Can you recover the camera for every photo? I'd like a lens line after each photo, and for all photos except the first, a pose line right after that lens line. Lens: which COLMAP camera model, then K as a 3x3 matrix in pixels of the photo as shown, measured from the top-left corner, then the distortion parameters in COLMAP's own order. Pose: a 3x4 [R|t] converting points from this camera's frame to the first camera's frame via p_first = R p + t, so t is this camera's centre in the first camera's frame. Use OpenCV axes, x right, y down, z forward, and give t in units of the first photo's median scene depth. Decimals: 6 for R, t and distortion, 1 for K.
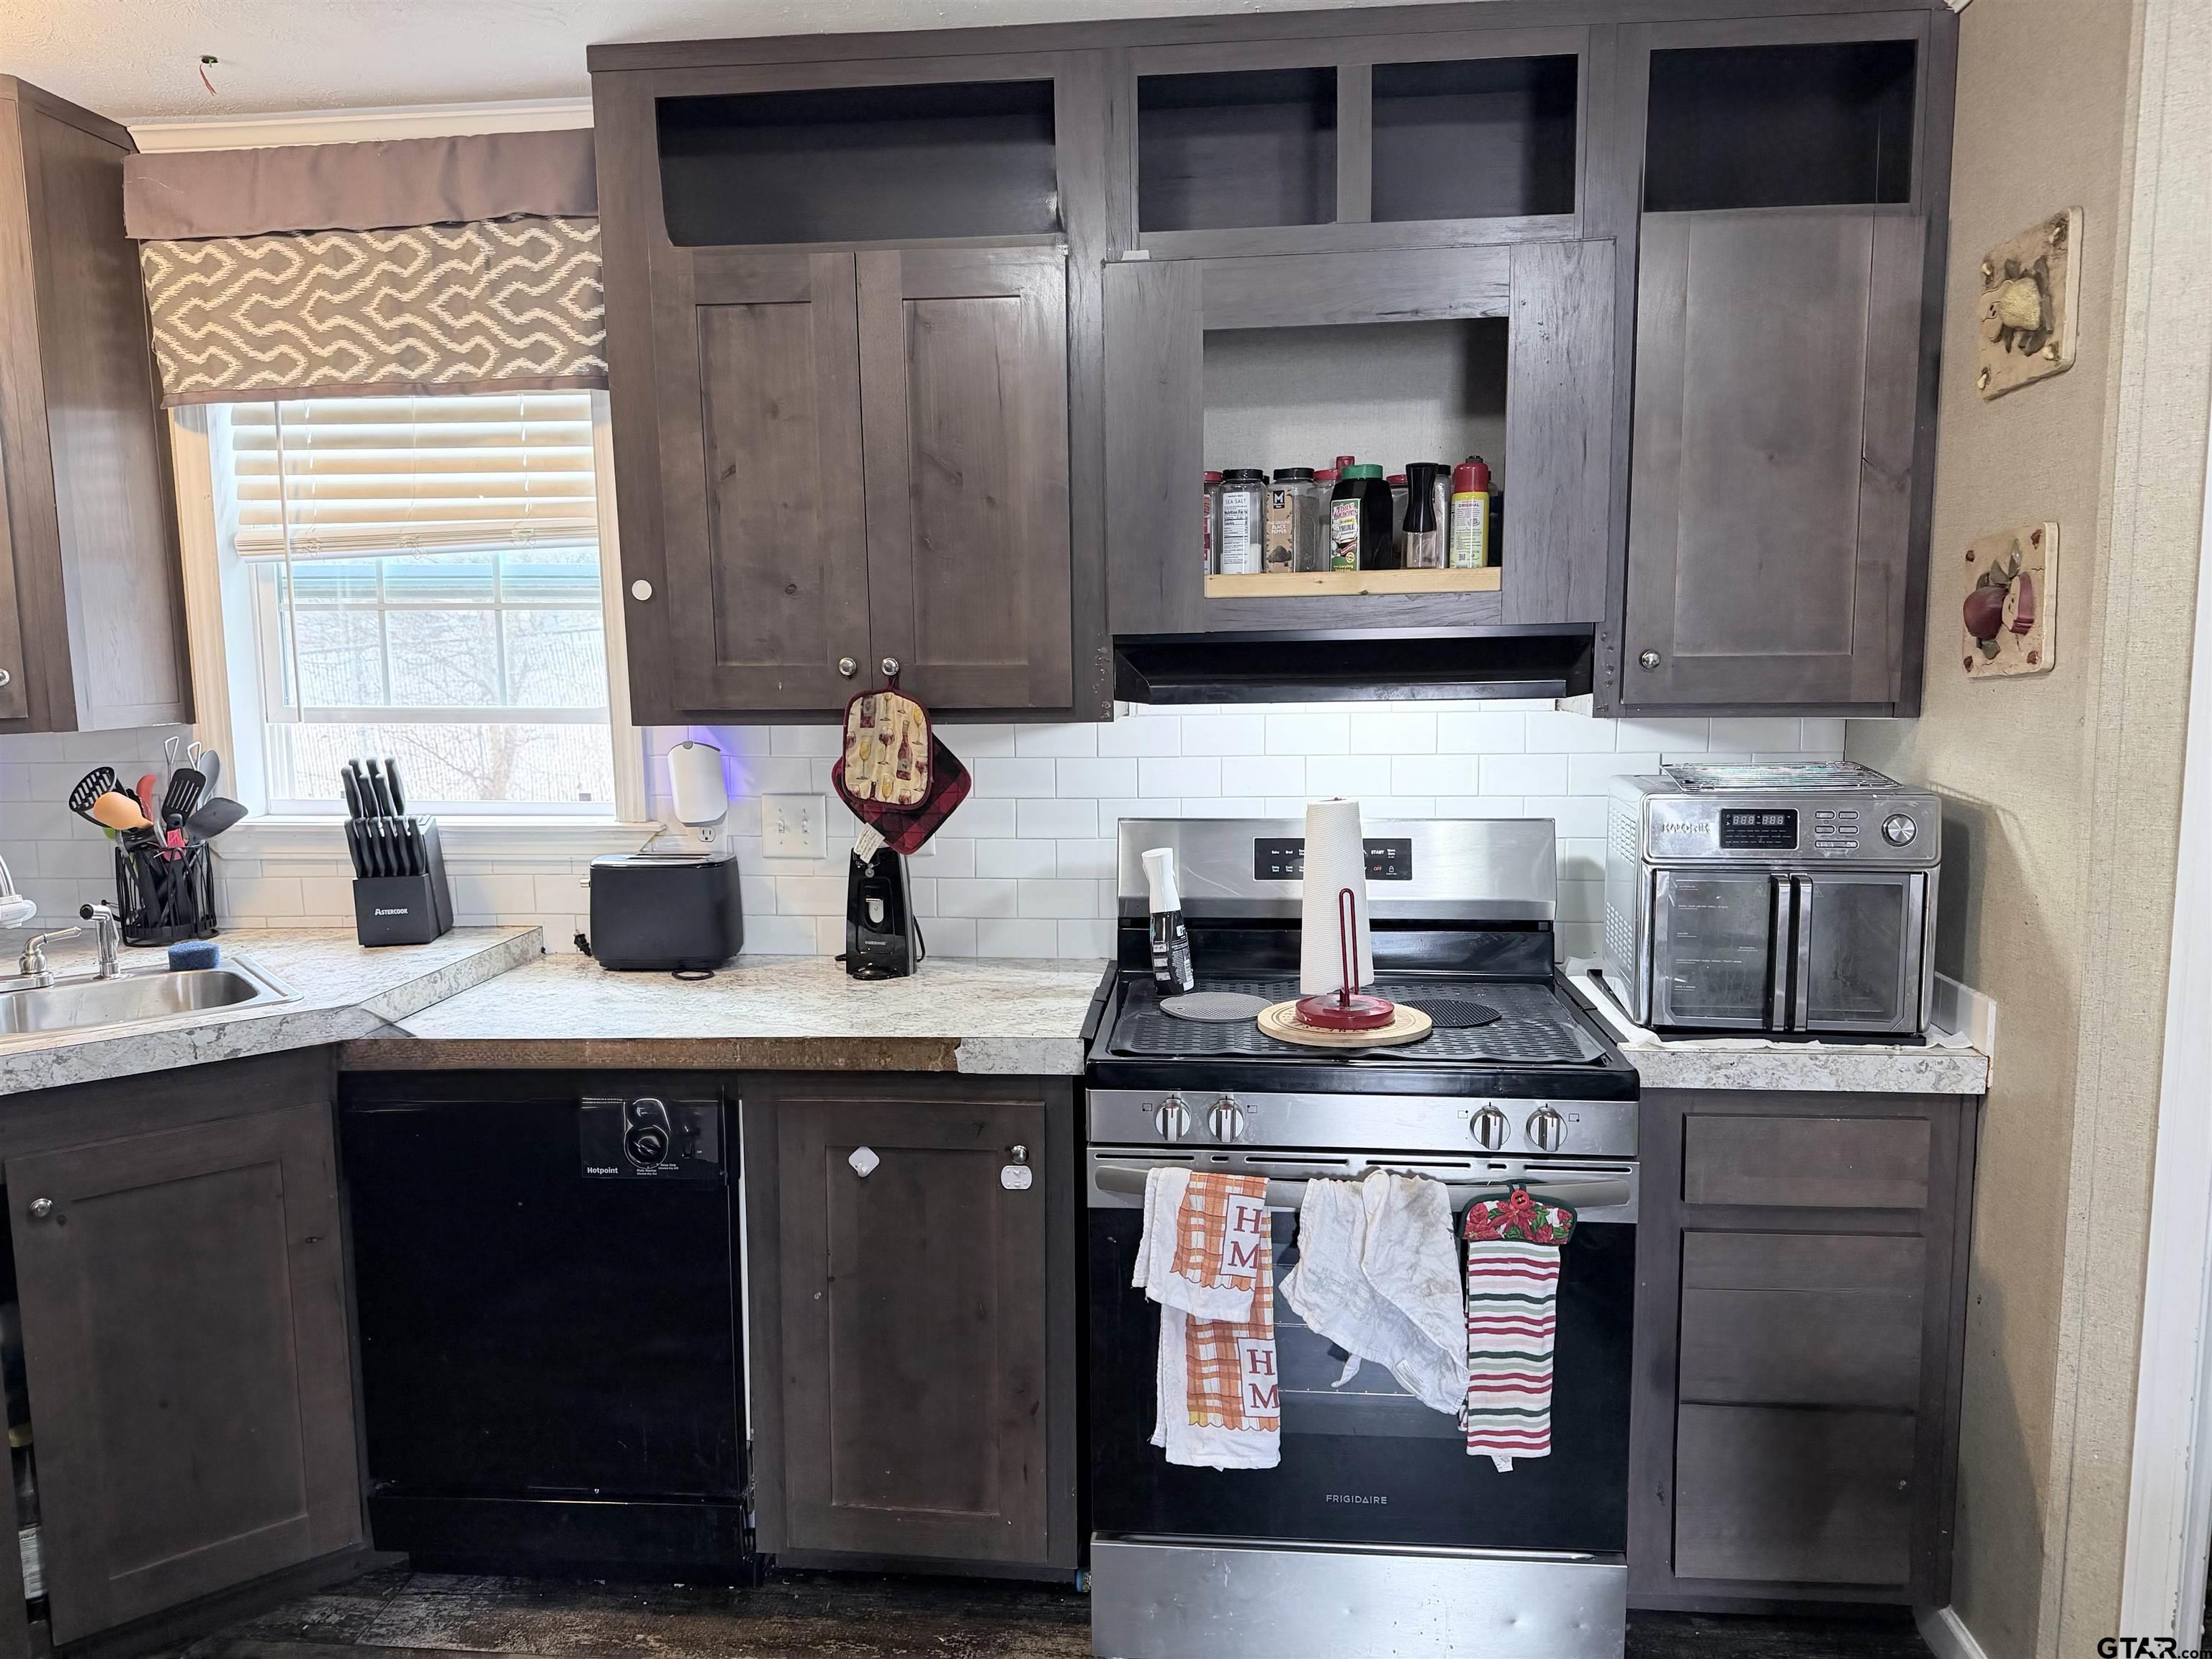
lens RADIAL K [[1562.4, 0, 1115.8], [0, 1562.4, 836.9], [0, 0, 1]] dist [0.040673, -0.049432]
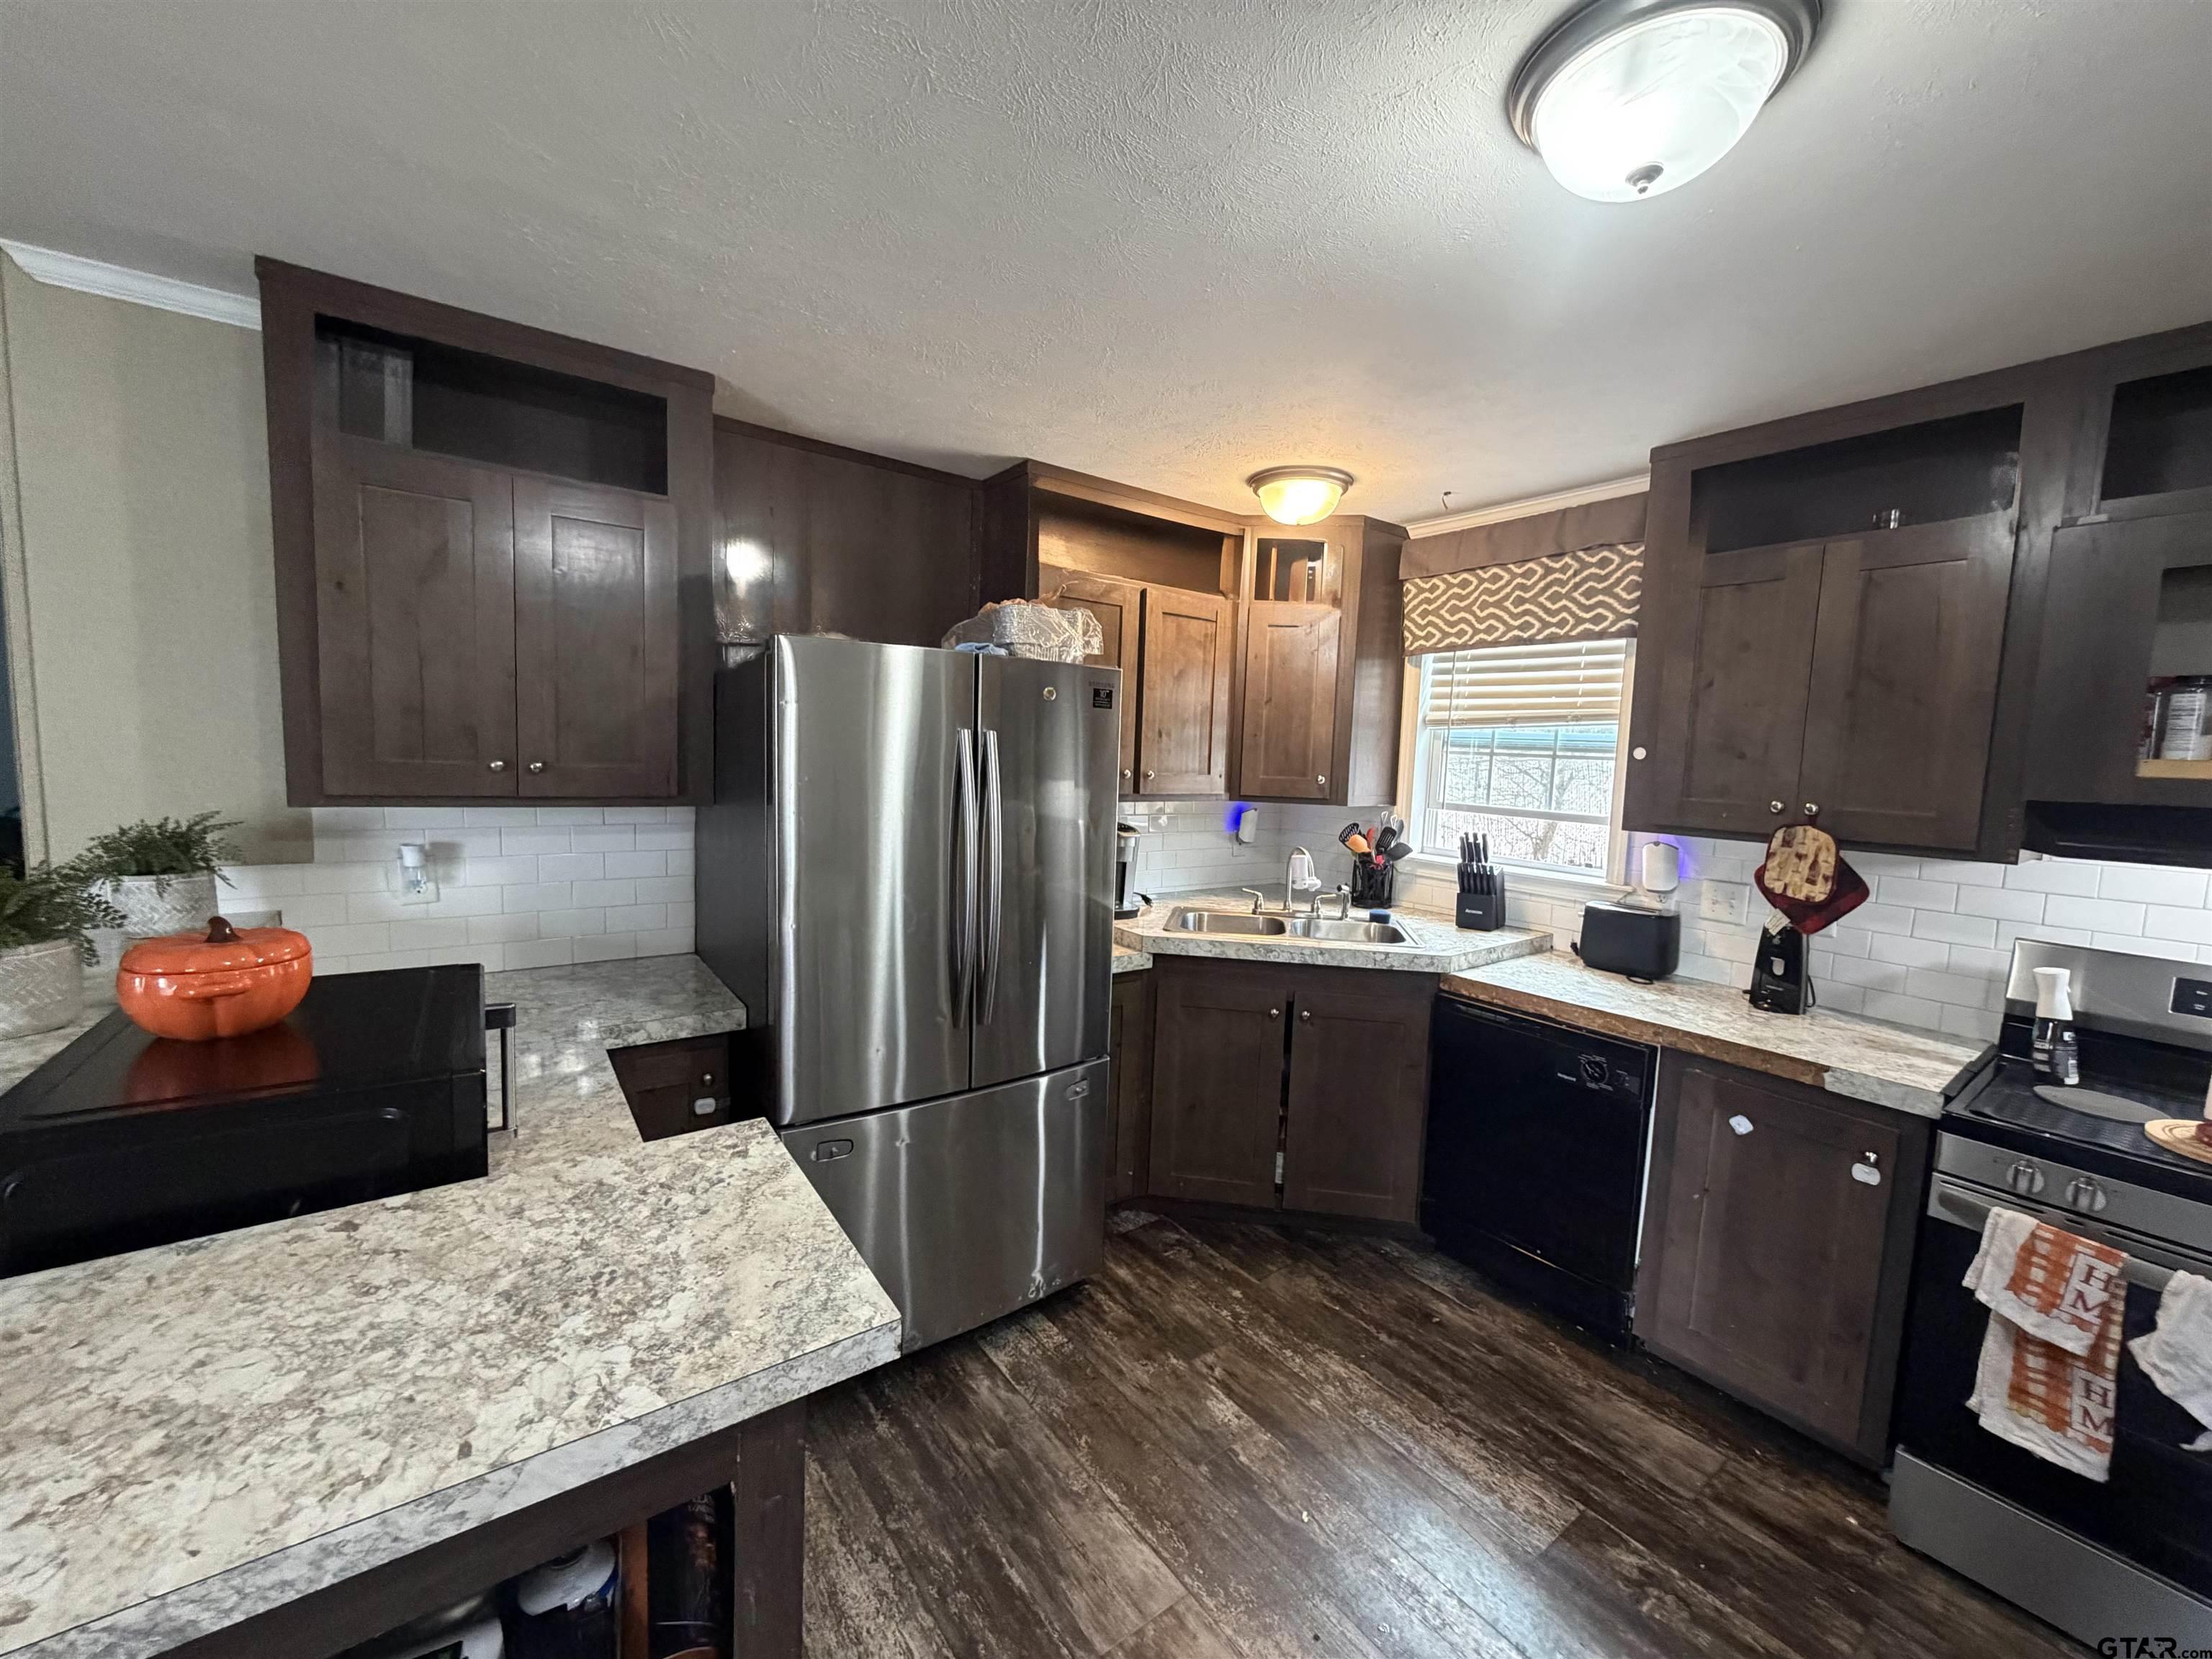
lens RADIAL K [[881.0, 0, 1109.5], [0, 881.0, 828.7], [0, 0, 1]] dist [0.003170, -0.000900]
pose [[0.664111, 0.105123, -0.740206, 0.037358], [-0.133862, 0.990786, 0.020609, -0.017476], [0.735552, 0.085399, 0.672064, -0.073862]]
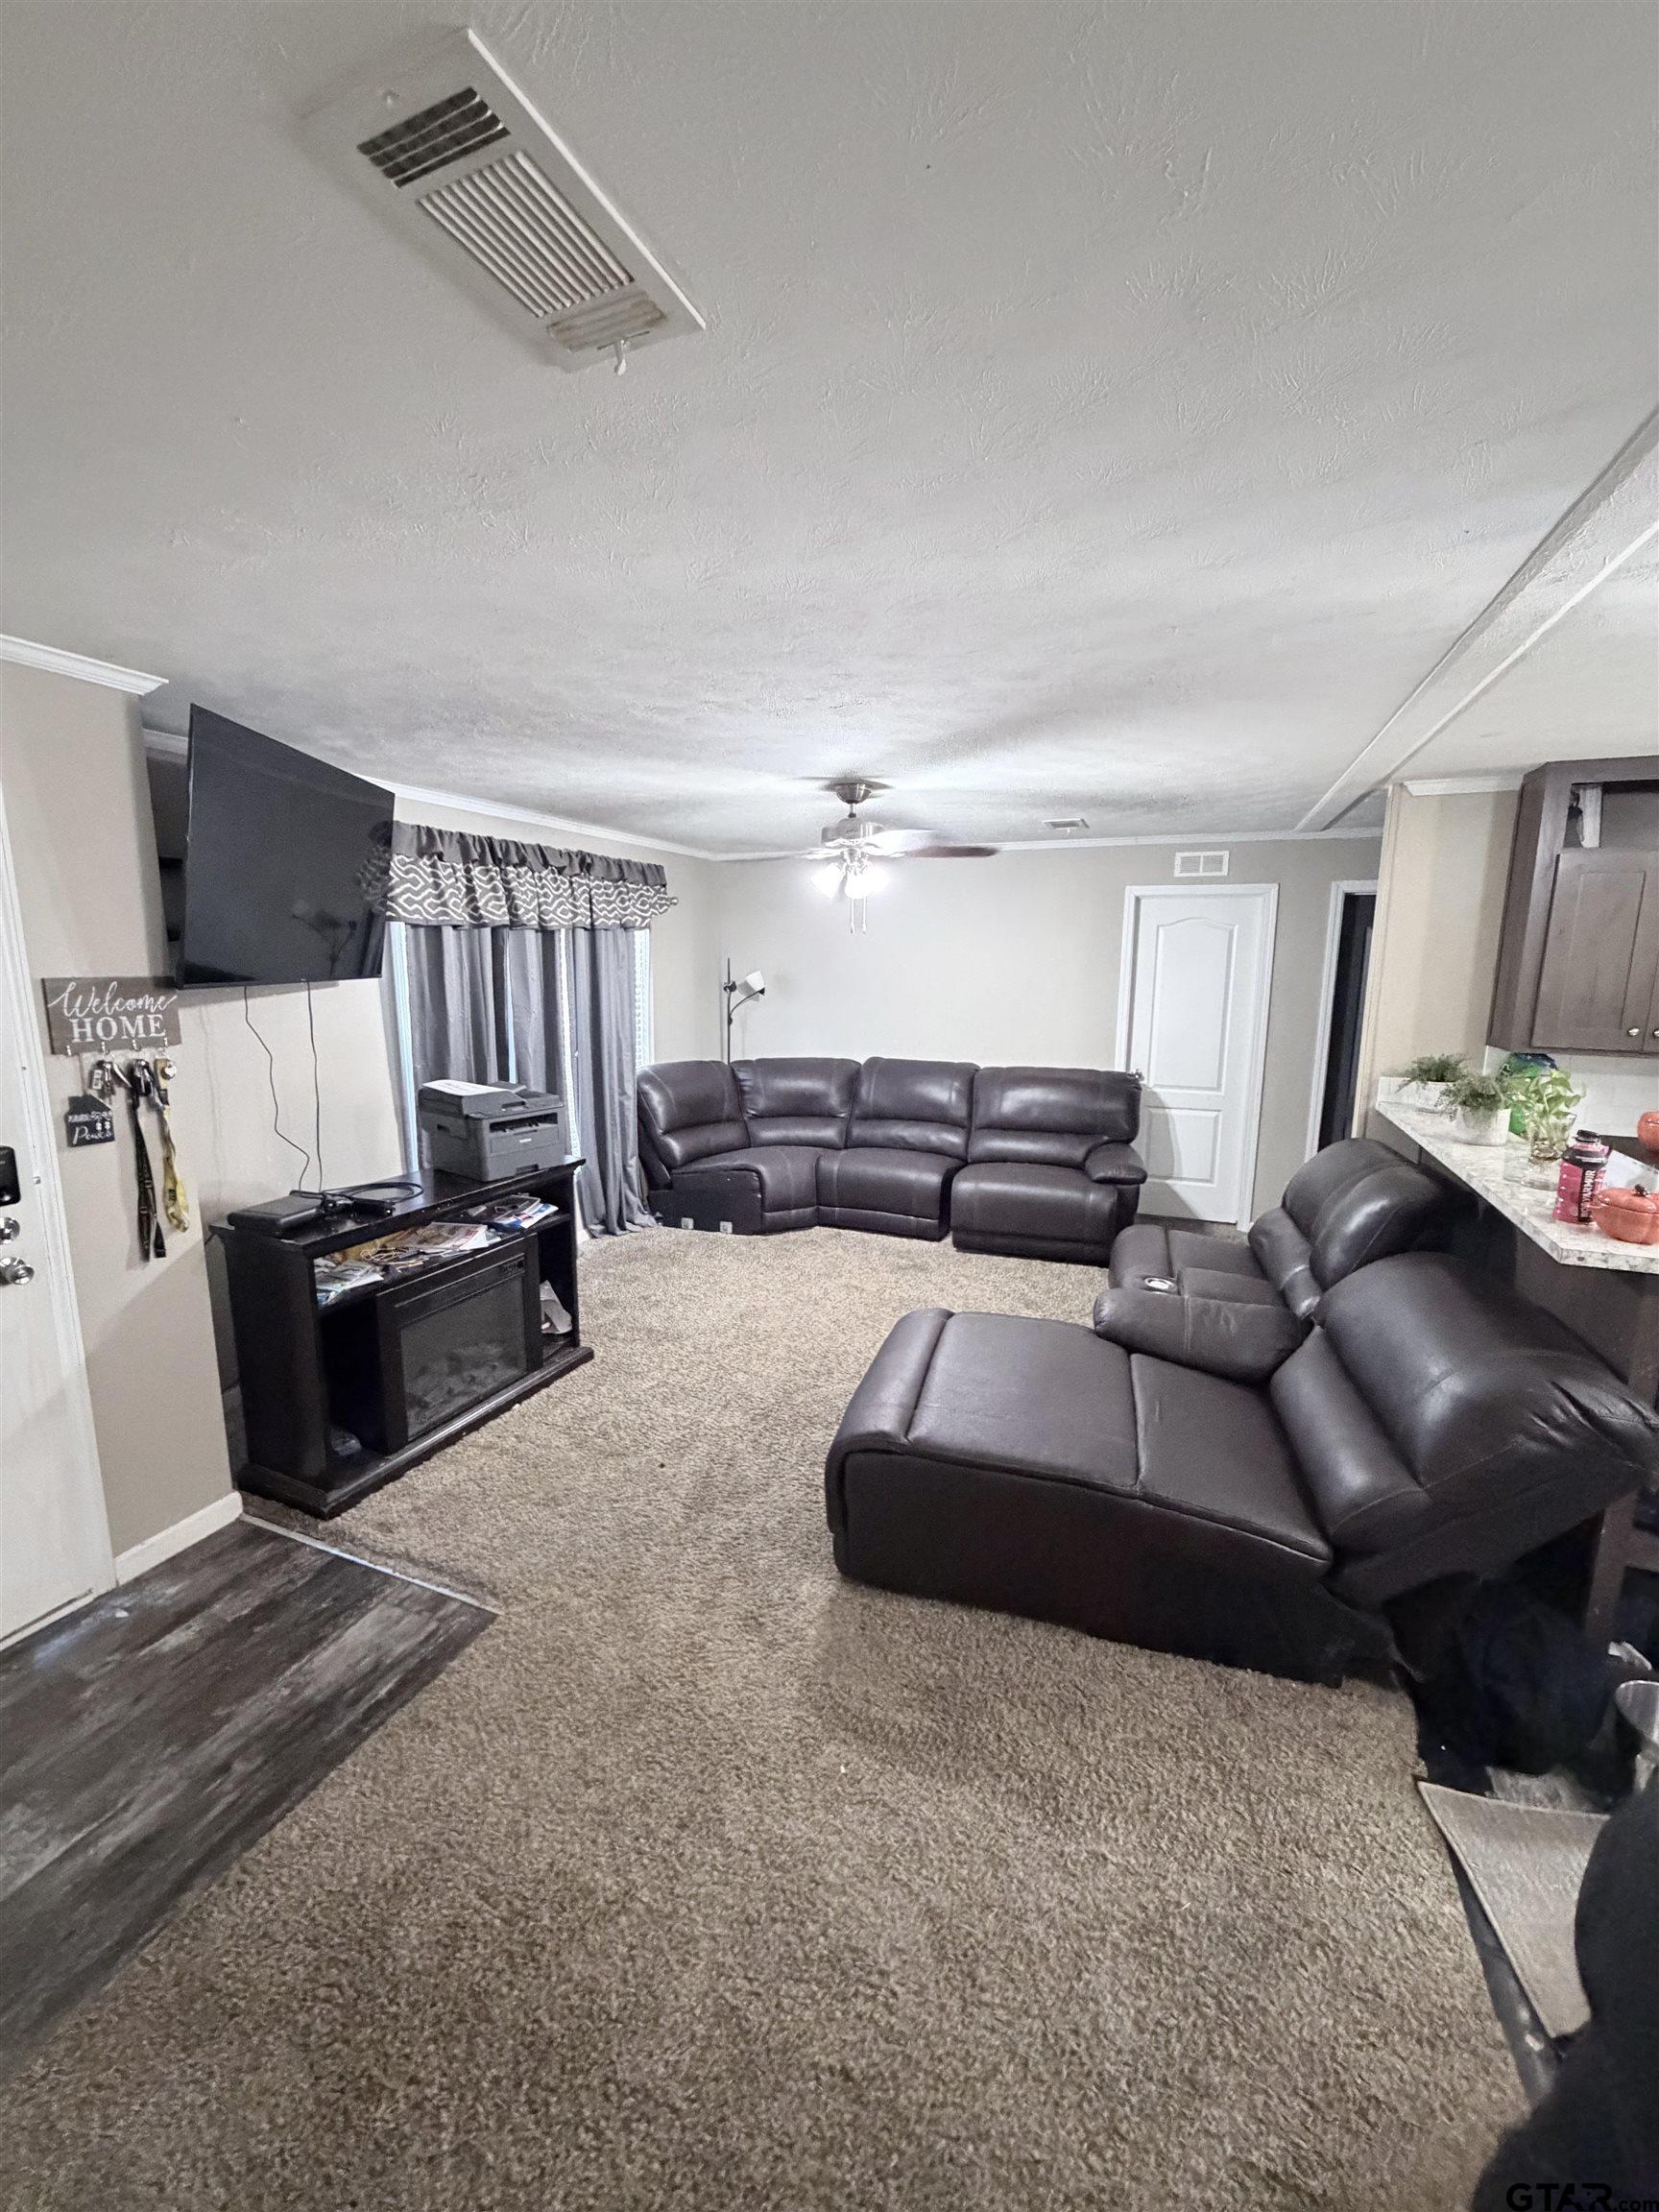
lens RADIAL K [[881.0, 0, 842.9], [0, 881.0, 1104.7], [0, 0, 1]] dist [0.003170, -0.000900]
pose [[0.269216, -0.125092, 0.954921, -1.032438], [0.098213, 0.989925, 0.101989, -0.034119], [-0.958059, 0.066329, 0.278790, -0.318336]]
